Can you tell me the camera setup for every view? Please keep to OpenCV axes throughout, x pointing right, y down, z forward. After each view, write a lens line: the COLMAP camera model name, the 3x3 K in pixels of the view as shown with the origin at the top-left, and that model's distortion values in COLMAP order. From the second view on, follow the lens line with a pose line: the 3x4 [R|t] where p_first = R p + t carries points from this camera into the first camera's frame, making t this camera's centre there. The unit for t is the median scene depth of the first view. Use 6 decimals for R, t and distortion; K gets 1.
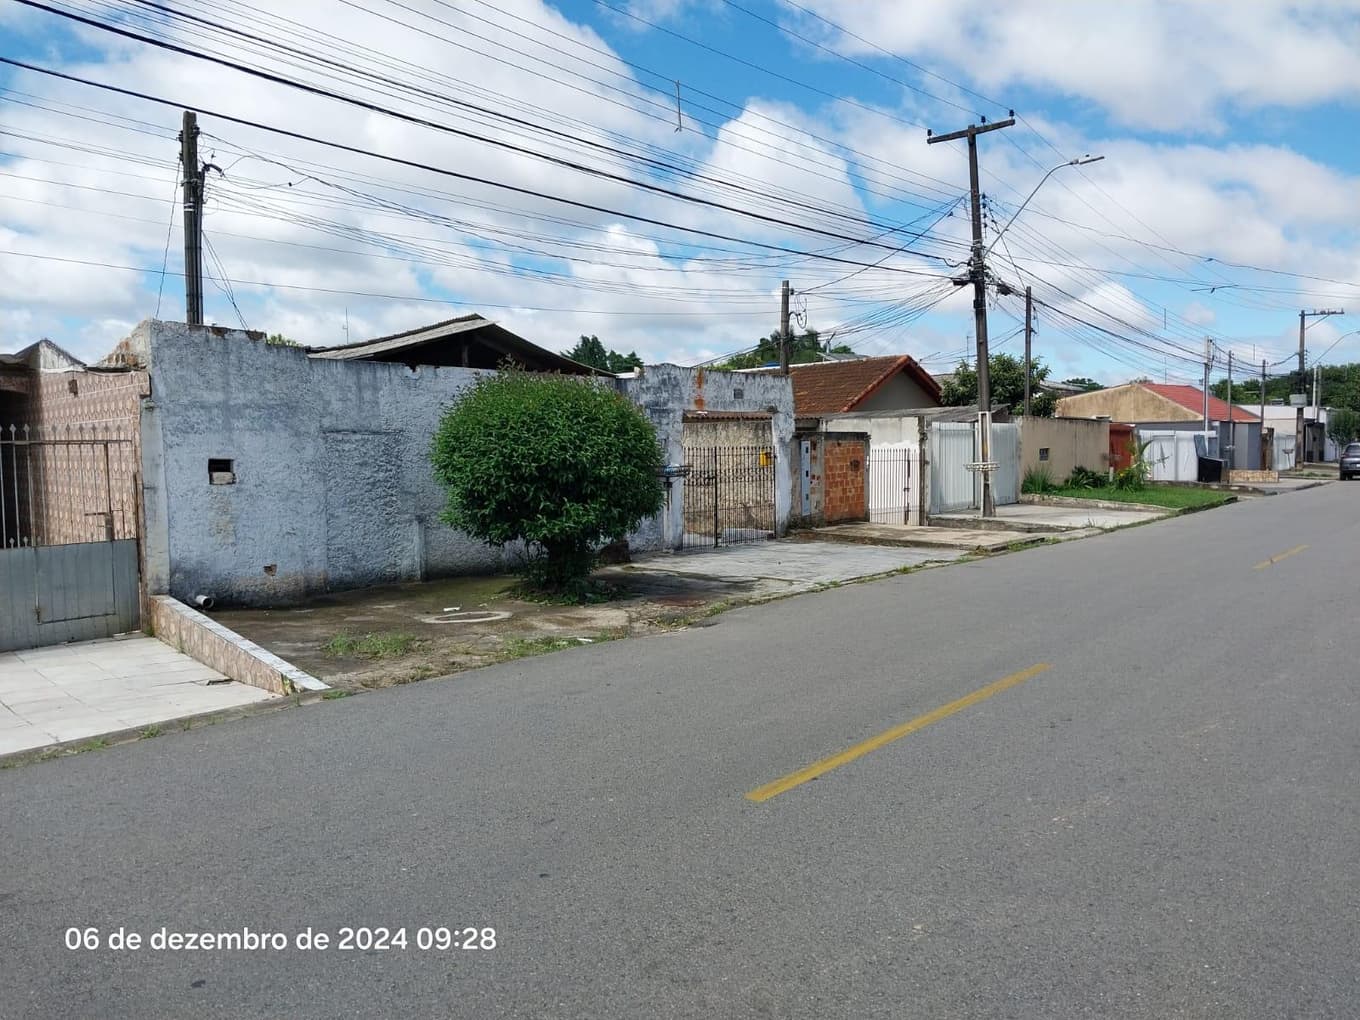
lens RADIAL K [[1059.8, 0, 666.5], [0, 1059.8, 529.7], [0, 0, 1]] dist [0.043504, -0.069714]
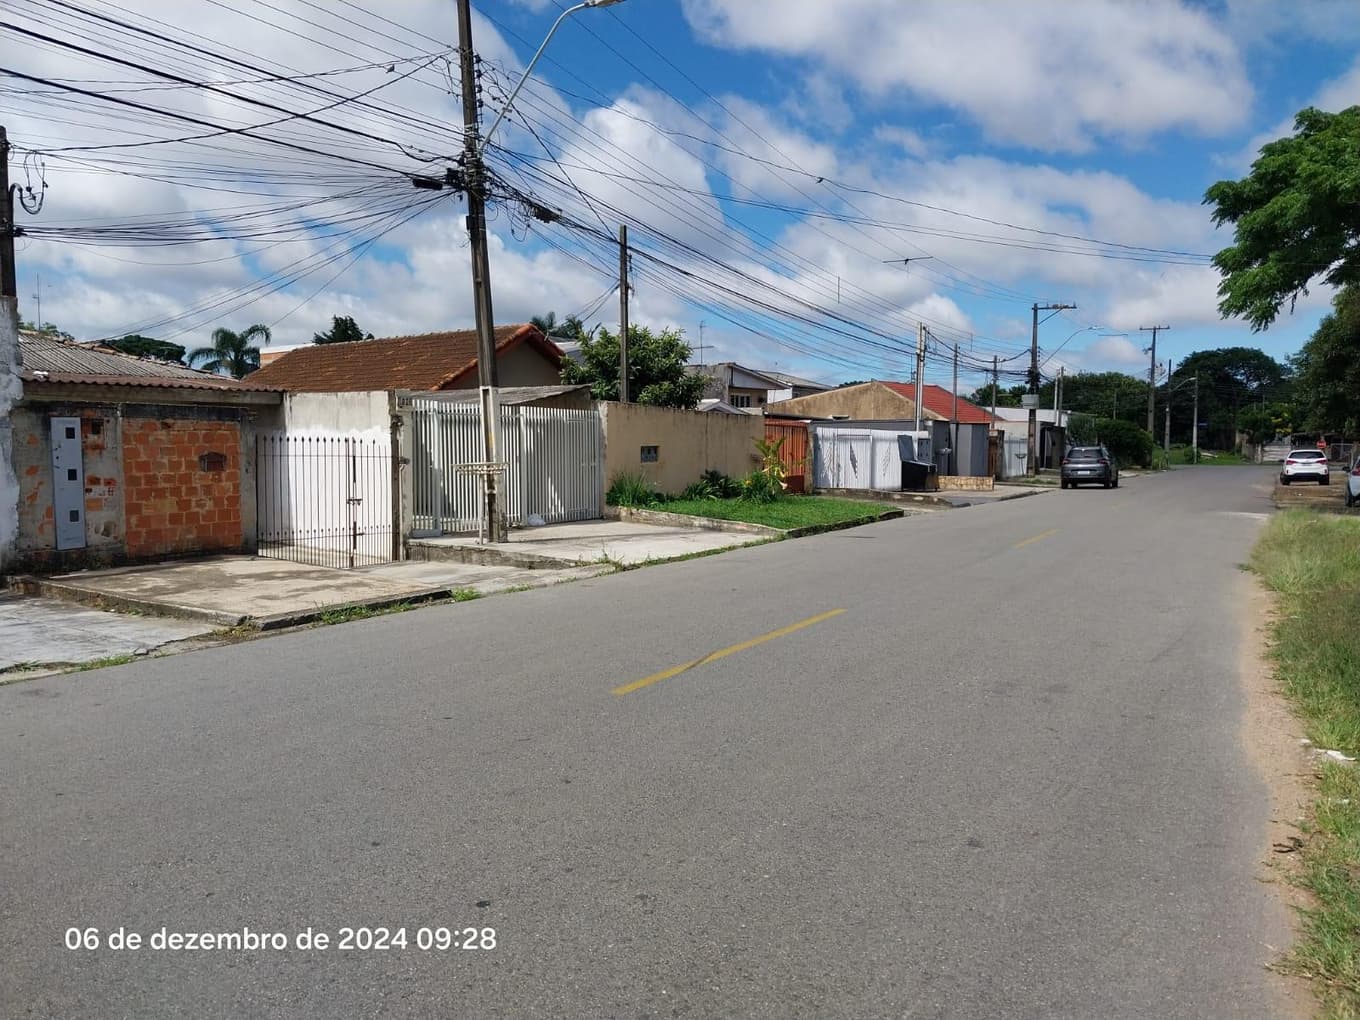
lens RADIAL K [[1059.8, 0, 666.8], [0, 1059.8, 523.3], [0, 0, 1]] dist [0.043504, -0.069714]
pose [[0.985667, 0.005343, 0.168617, 0.368713], [-0.004674, 0.999980, -0.004366, -0.027031], [-0.168636, 0.003515, 0.985672, 0.400978]]
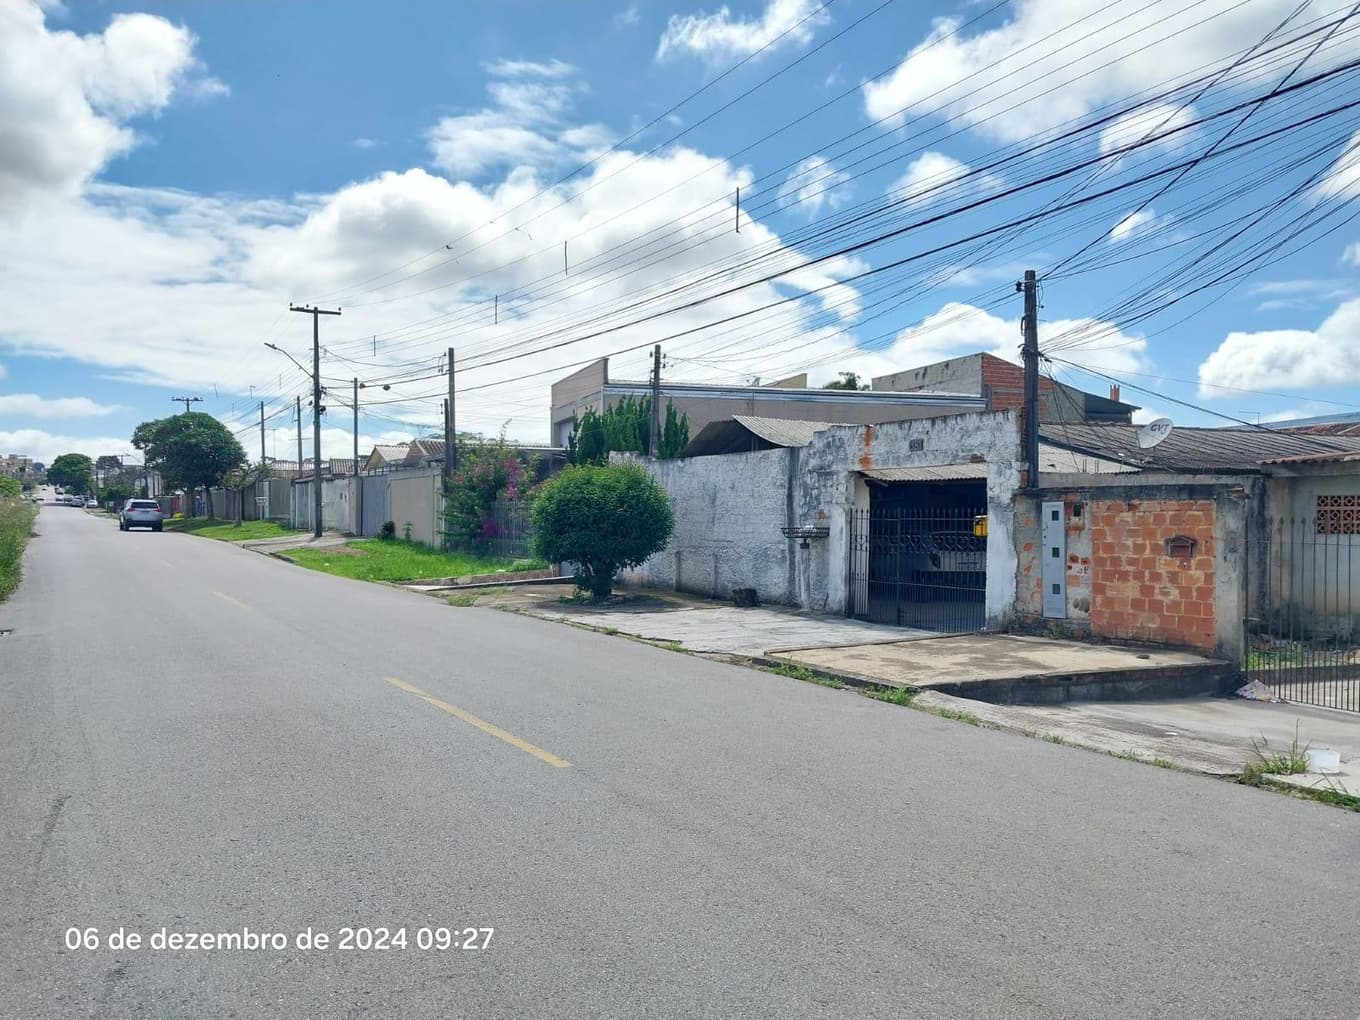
lens RADIAL K [[1059.8, 0, 676.9], [0, 1059.8, 524.1], [0, 0, 1]] dist [0.043504, -0.069714]
pose [[-0.360239, 0.017811, -0.932690, 0.858084], [-0.072179, 0.996288, 0.046904, -0.087760], [0.930063, 0.084218, -0.357616, 1.067184]]
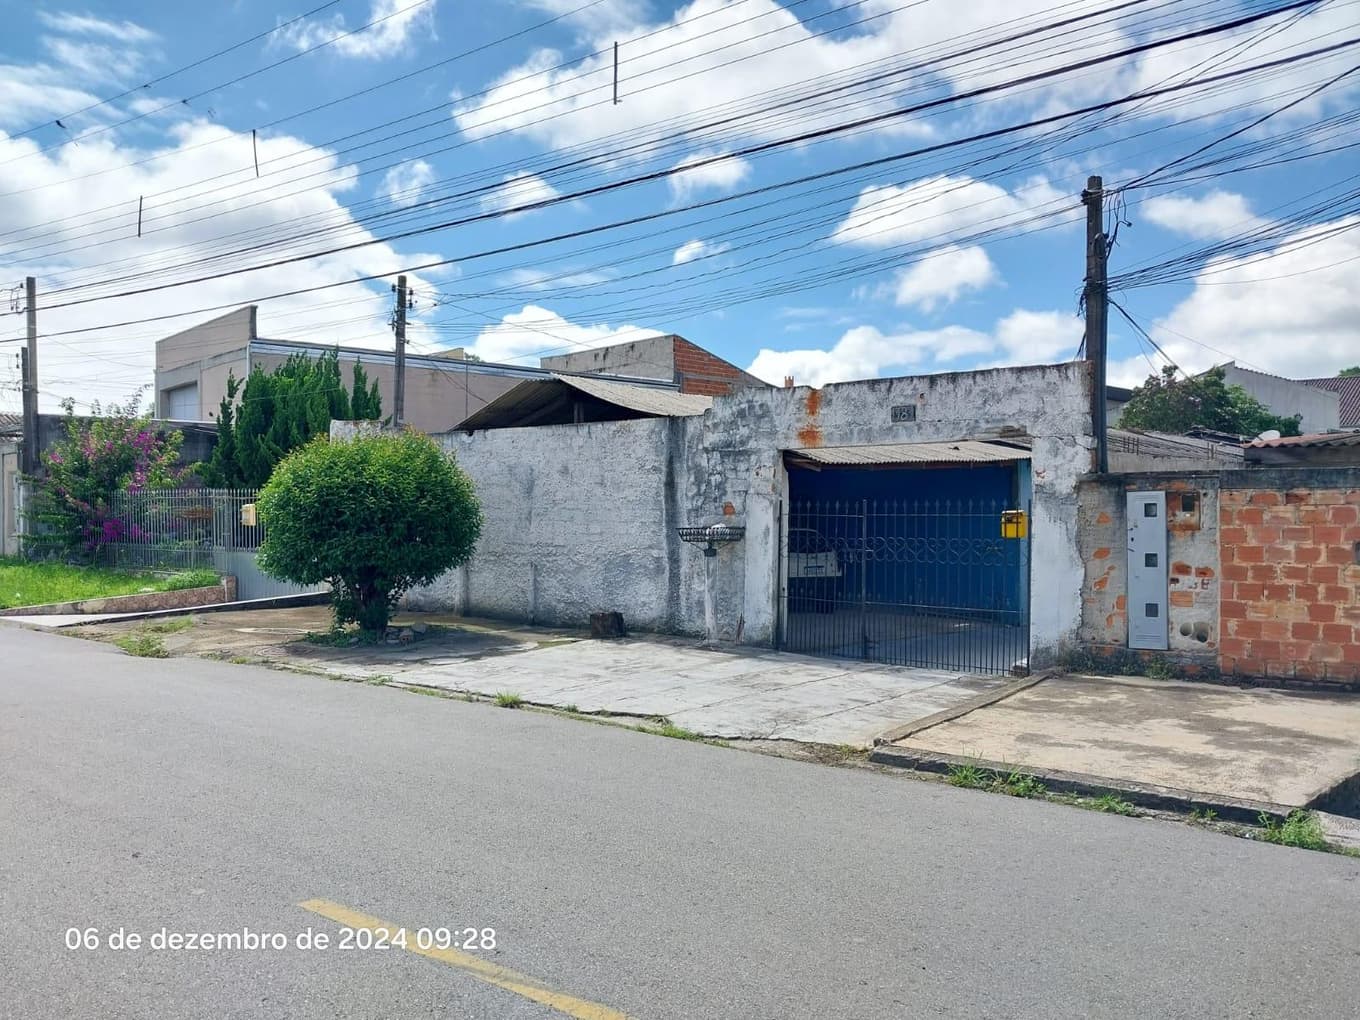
lens RADIAL K [[1068.9, 0, 661.2], [0, 1068.9, 526.5], [0, 0, 1]] dist [0.035653, -0.038207]
pose [[0.014087, 0.026638, -0.999546, 0.638586], [-0.080273, 0.996449, 0.025424, -0.065589], [0.996673, 0.079879, 0.016175, 0.812621]]
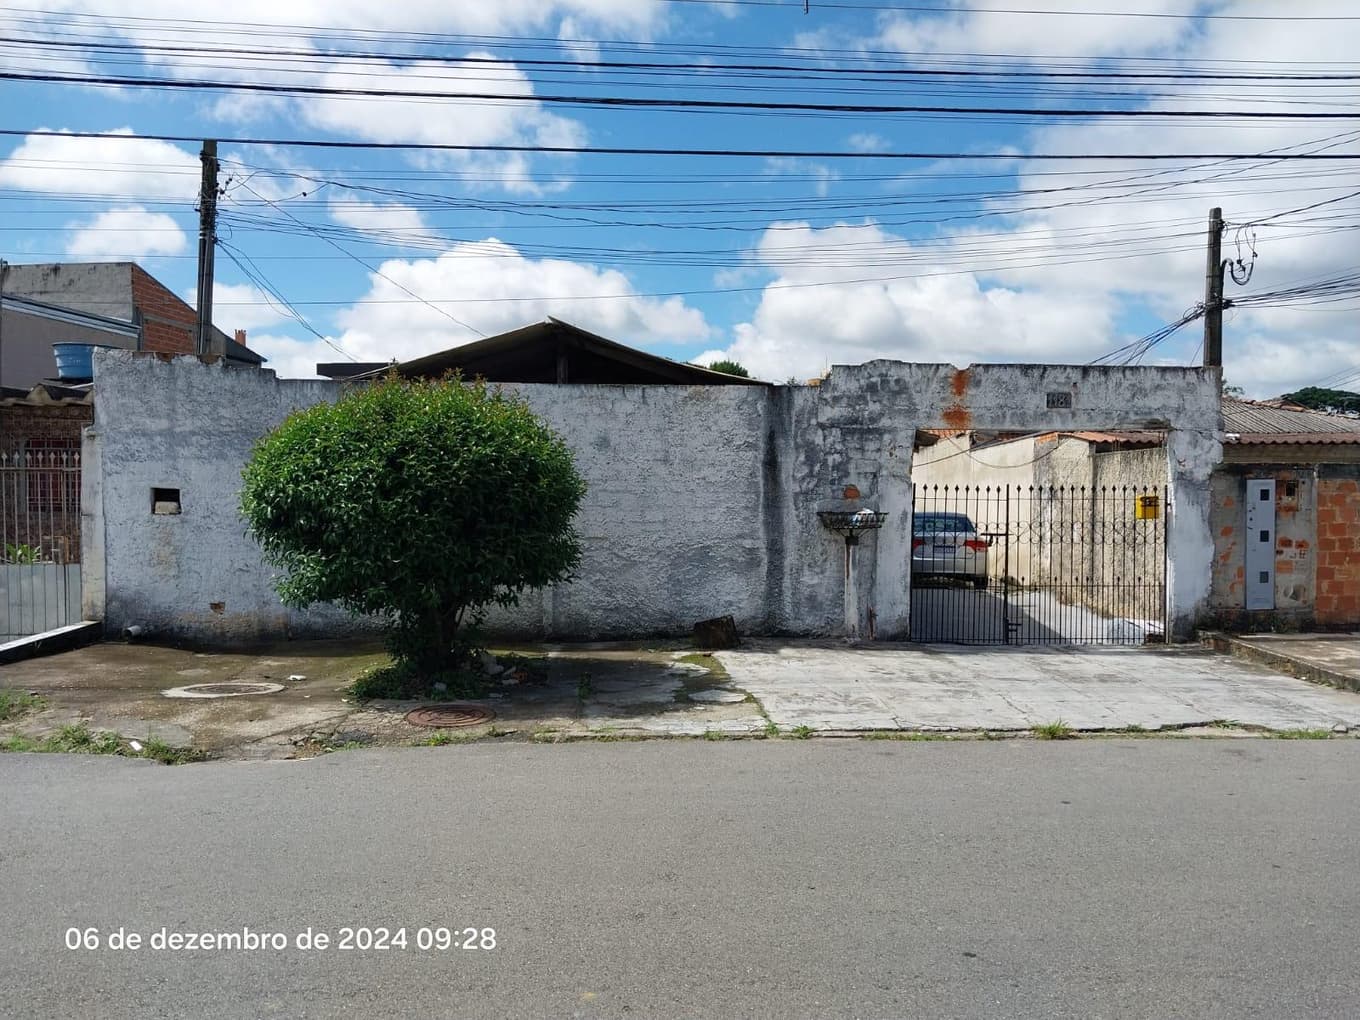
lens RADIAL K [[1059.8, 0, 667.8], [0, 1059.8, 521.1], [0, 0, 1]] dist [0.043504, -0.069714]
pose [[0.682935, 0.038721, -0.729452, 0.349350], [-0.070254, 0.997447, -0.012828, -0.032455], [0.727093, 0.060008, 0.683911, 0.390136]]
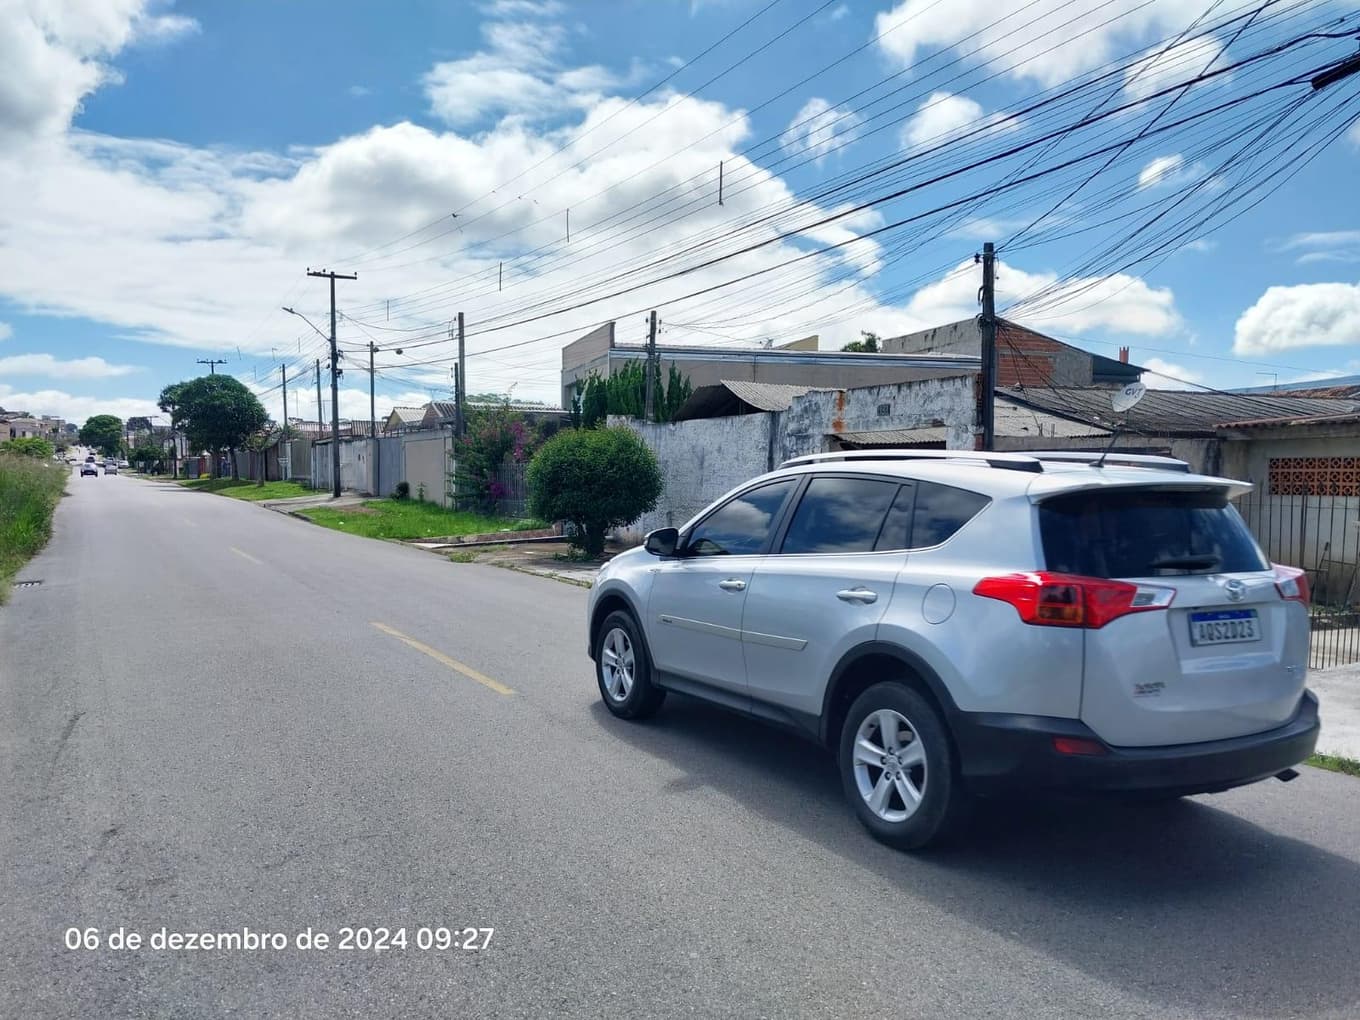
lens RADIAL K [[1059.8, 0, 671.6], [0, 1059.8, 534.4], [0, 0, 1]] dist [0.043504, -0.069714]
pose [[-0.386273, 0.059195, -0.920483, 0.889655], [-0.072822, 0.992867, 0.094409, -0.091747], [0.919506, 0.103499, -0.379206, 1.116991]]
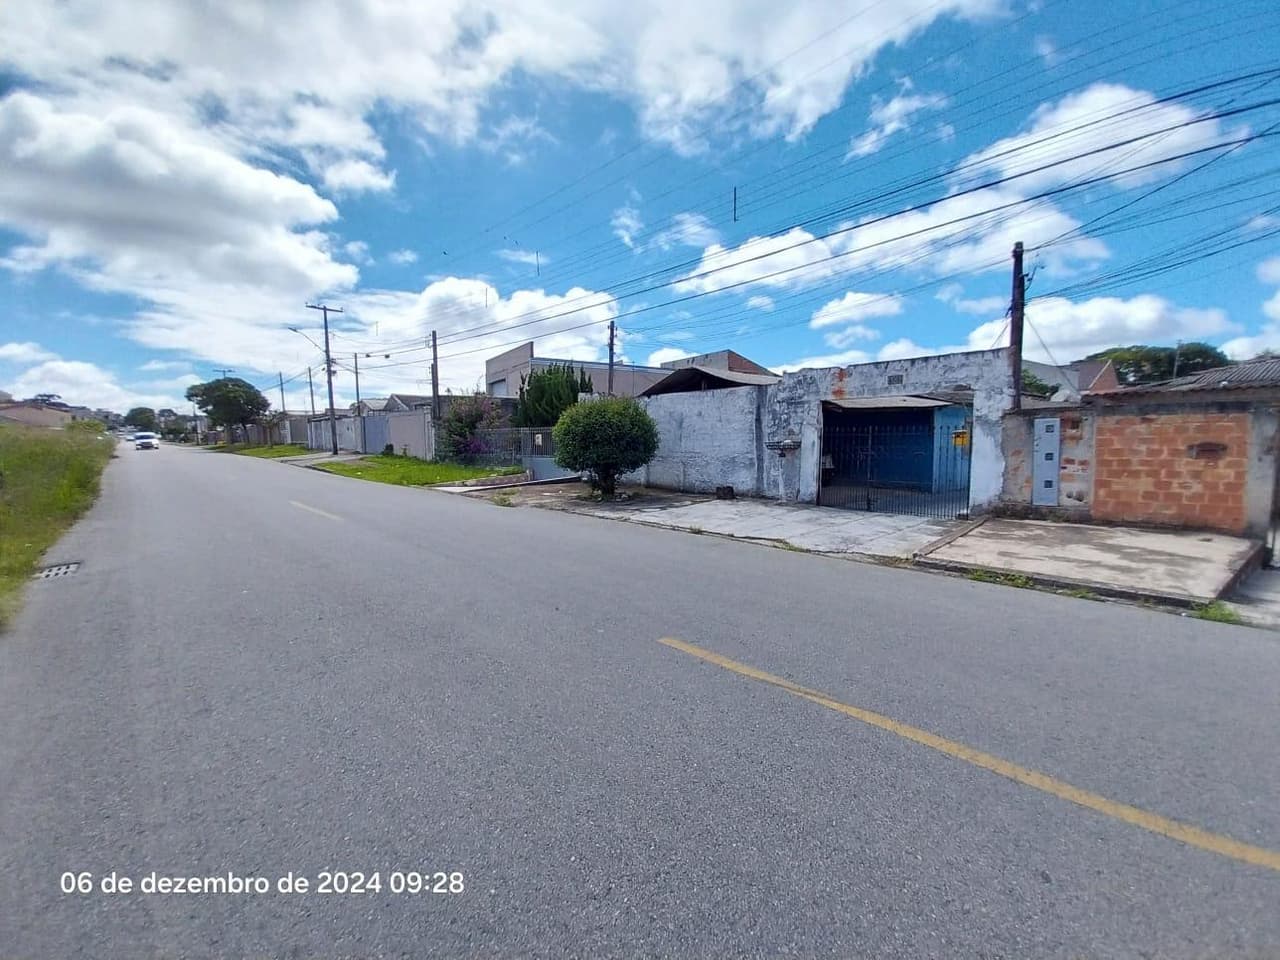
lens RADIAL K [[509.5, 0, 641.6], [0, 509.5, 474.2], [0, 0, 1]] dist [-0.000139, -0.002521]
pose [[-0.109911, 0.081435, -0.990600, 0.604167], [-0.067834, 0.993700, 0.089216, -0.055653], [0.991624, 0.077002, -0.103695, 0.754951]]
